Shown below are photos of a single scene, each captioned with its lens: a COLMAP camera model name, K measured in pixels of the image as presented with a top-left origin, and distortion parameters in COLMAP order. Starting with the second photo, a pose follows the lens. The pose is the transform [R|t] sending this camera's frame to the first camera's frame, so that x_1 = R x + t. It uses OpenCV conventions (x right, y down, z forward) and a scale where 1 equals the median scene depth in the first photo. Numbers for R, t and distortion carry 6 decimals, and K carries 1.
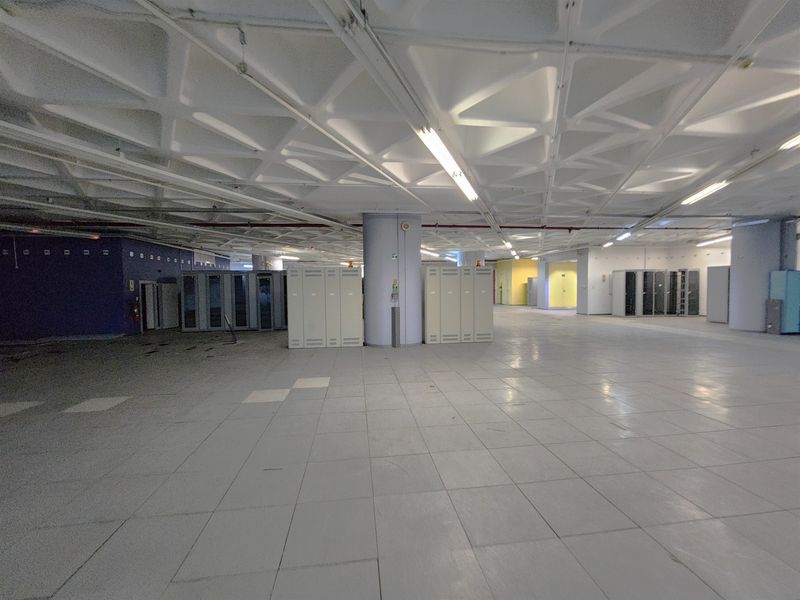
lens RADIAL K [[327.8, 0, 400.0], [0, 327.8, 300.0], [0, 0, 1]] dist [-0.000485, -0.000181]
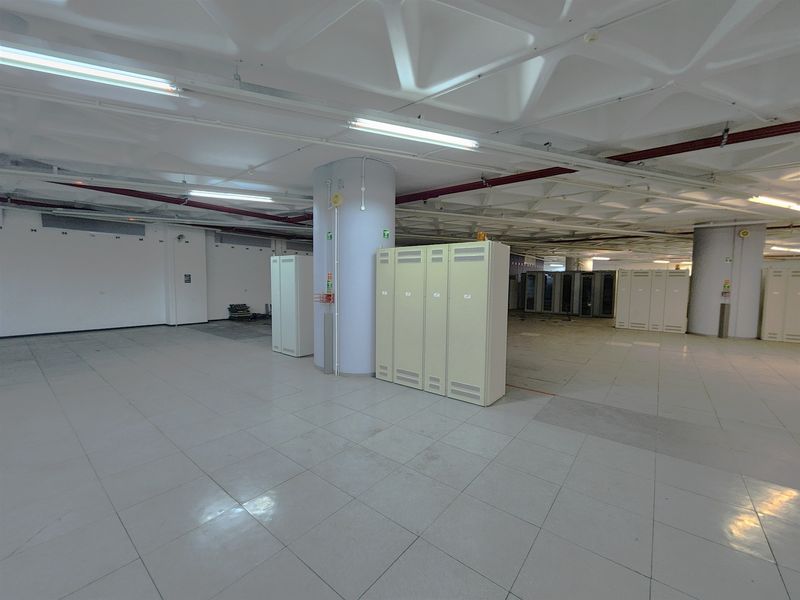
lens RADIAL K [[327.8, 0, 400.0], [0, 327.8, 300.0], [0, 0, 1]] dist [-0.000485, -0.000181]
pose [[0.696715, 0.063574, -0.714525, 0.010518], [-0.055421, 0.997858, 0.034743, 0.029427], [0.715204, 0.015394, 0.698746, -0.596478]]
